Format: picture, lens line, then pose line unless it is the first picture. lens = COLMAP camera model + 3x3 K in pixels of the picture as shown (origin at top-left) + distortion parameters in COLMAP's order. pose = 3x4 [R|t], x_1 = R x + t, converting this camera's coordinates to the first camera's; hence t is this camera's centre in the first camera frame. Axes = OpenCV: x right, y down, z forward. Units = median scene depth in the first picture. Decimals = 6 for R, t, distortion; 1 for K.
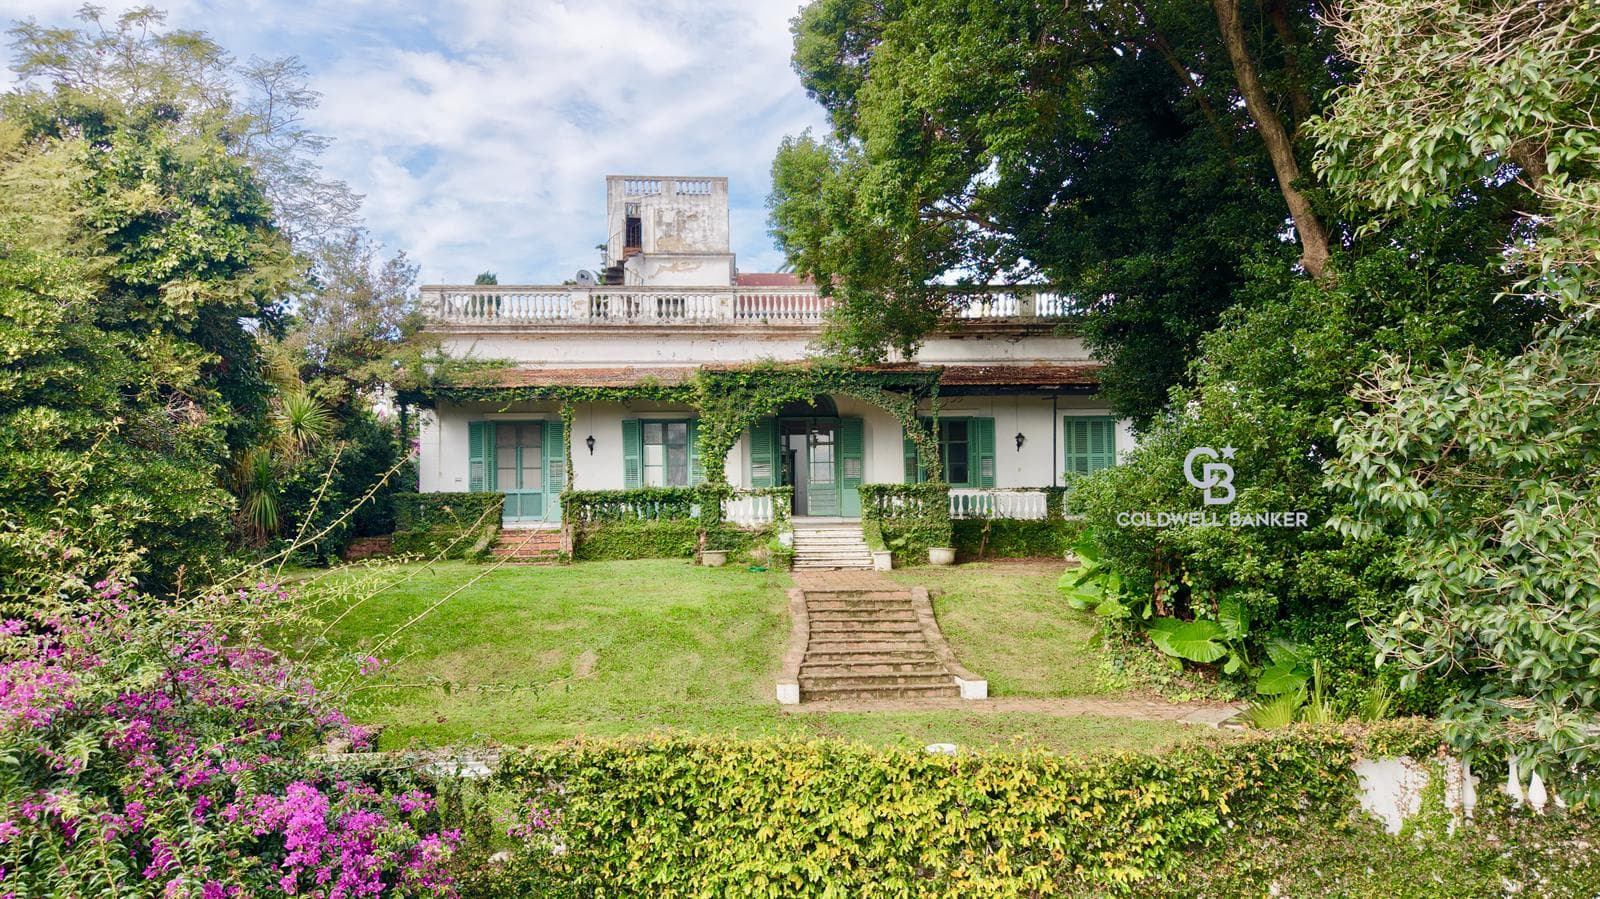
lens RADIAL K [[1105.6, 0, 796.8], [0, 1105.6, 447.4], [0, 0, 1]] dist [0.117710, -0.000953]
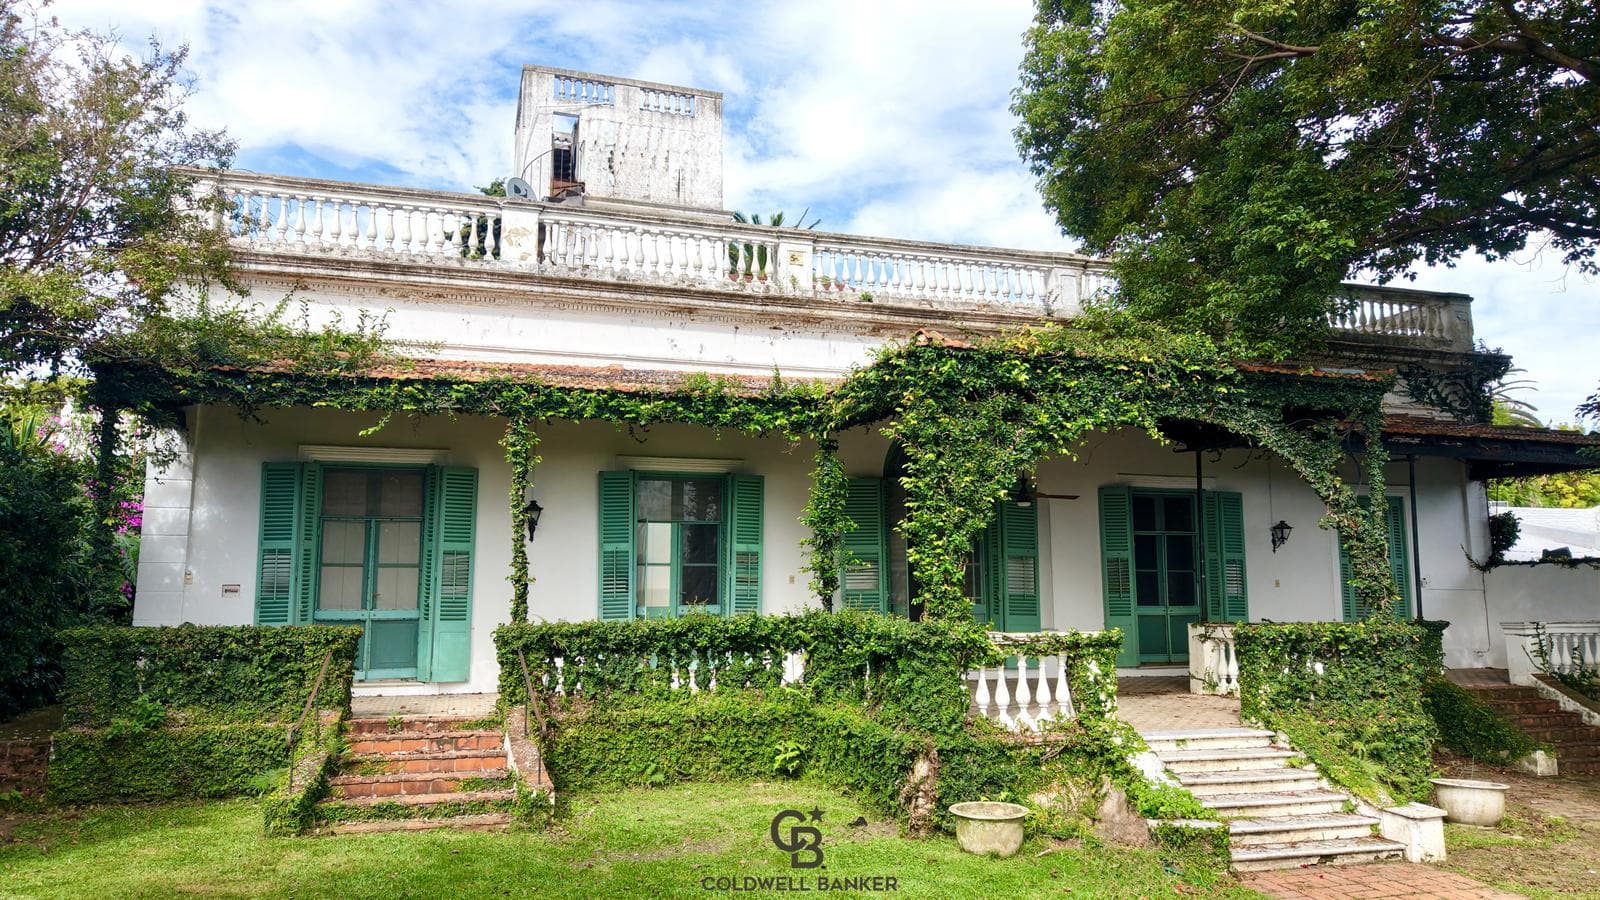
lens RADIAL K [[1069.0, 0, 799.1], [0, 1069.0, 452.2], [0, 0, 1]] dist [0.018958, -0.006454]
pose [[0.971696, 0.043714, 0.232154, -0.199341], [-0.026123, 0.996587, -0.078312, 0.002077], [-0.234784, 0.070031, 0.969521, 0.568855]]
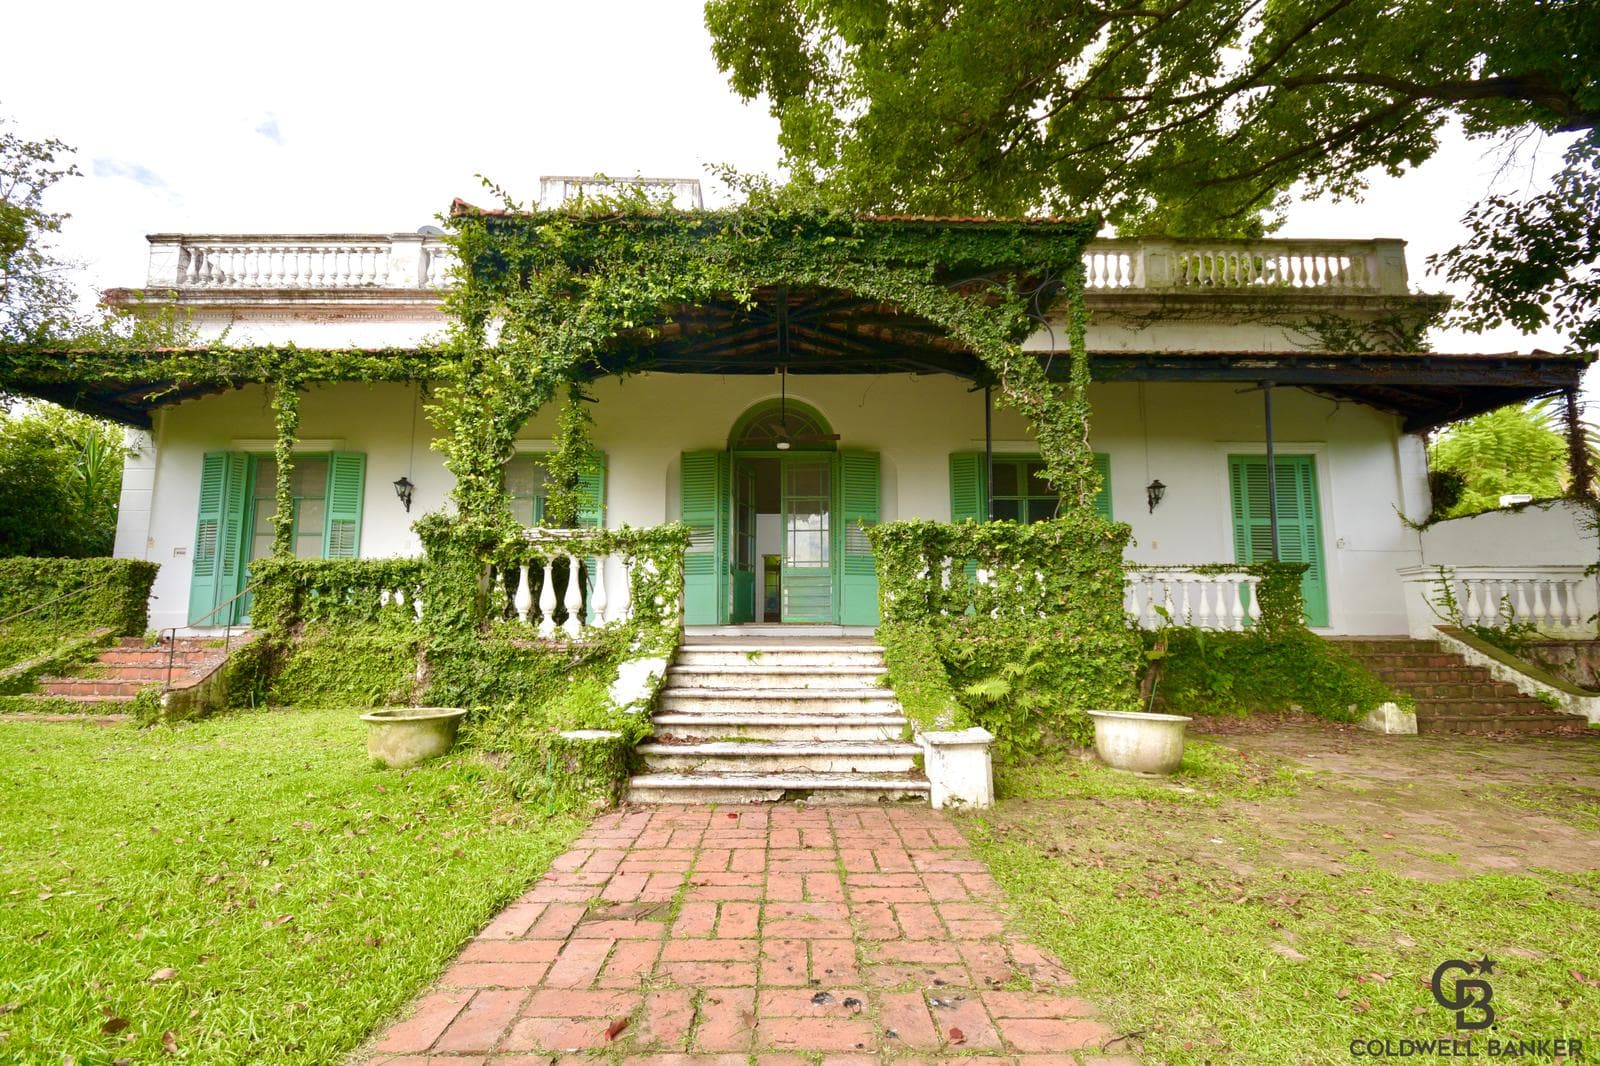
lens RADIAL K [[729.2, 0, 796.1], [0, 729.2, 545.4], [0, 0, 1]] dist [0.000123, -0.001915]
pose [[0.998906, 0.007017, -0.046239, 0.038557], [-0.009893, 0.998011, -0.062265, 0.050549], [0.045710, 0.062654, 0.996988, 0.694347]]
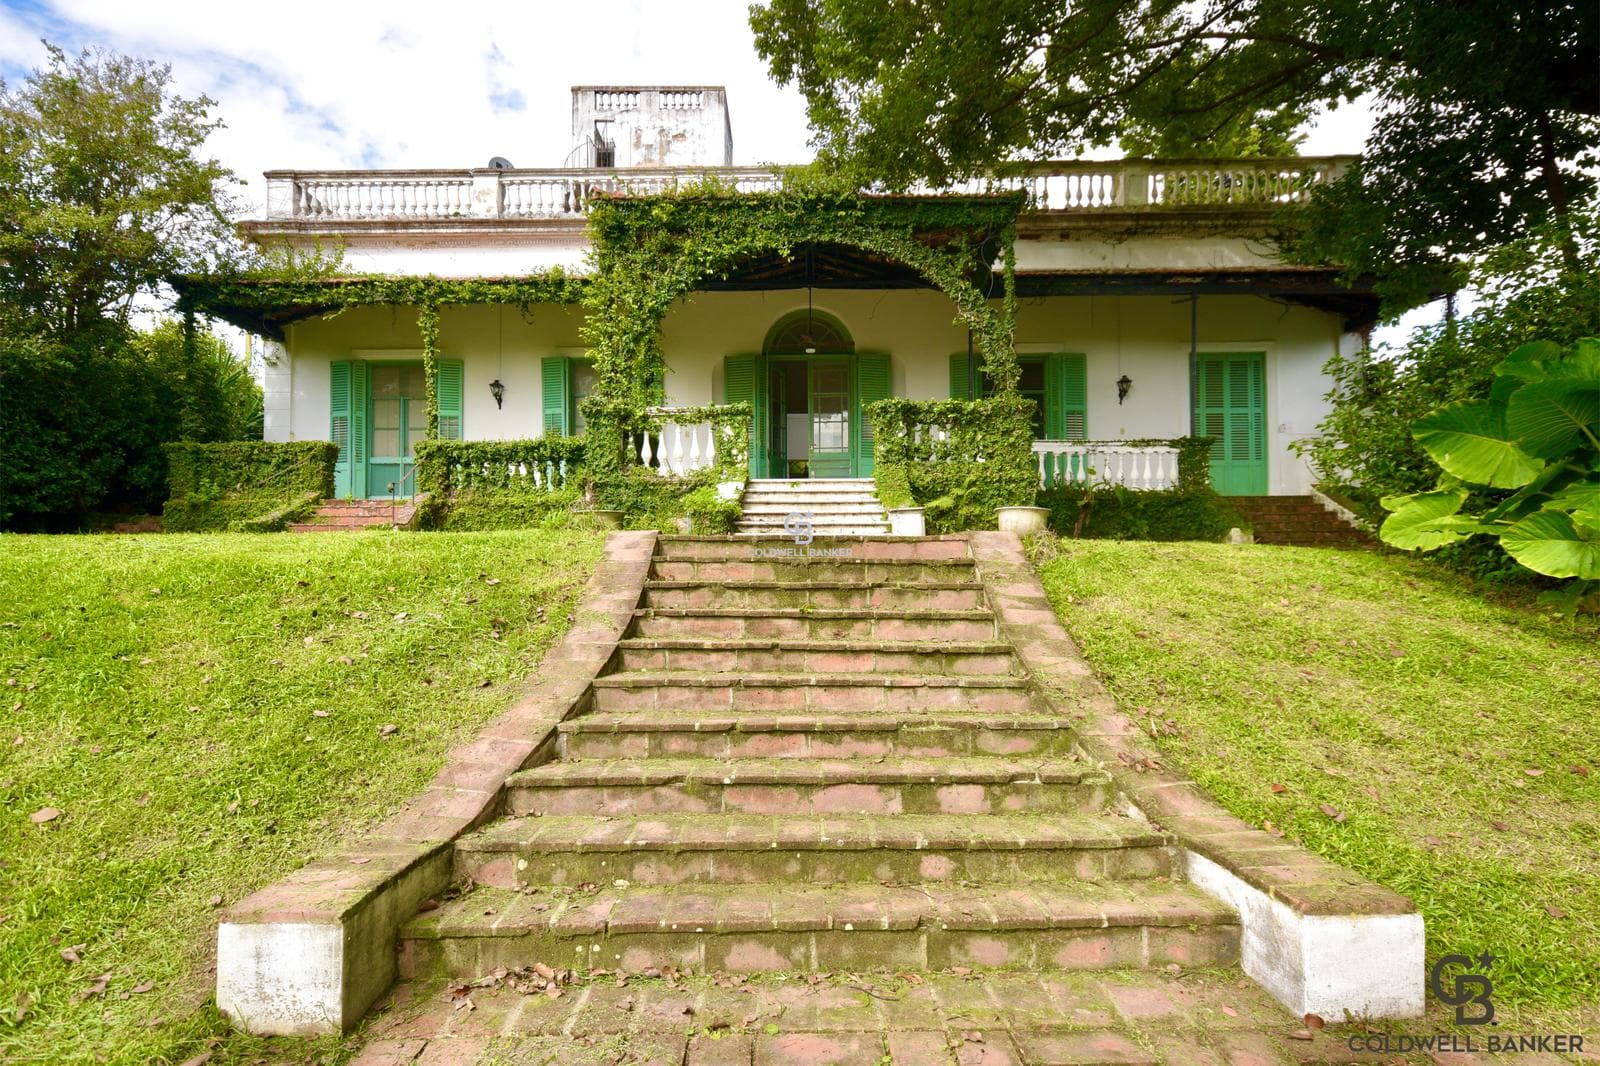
lens RADIAL K [[879.1, 0, 798.2], [0, 879.1, 544.5], [0, 0, 1]] dist [0.010841, 0.005489]
pose [[0.997357, 0.005383, -0.072458, 0.047949], [-0.003755, 0.999738, 0.022583, 0.086939], [0.072560, -0.022251, 0.997116, 0.503218]]
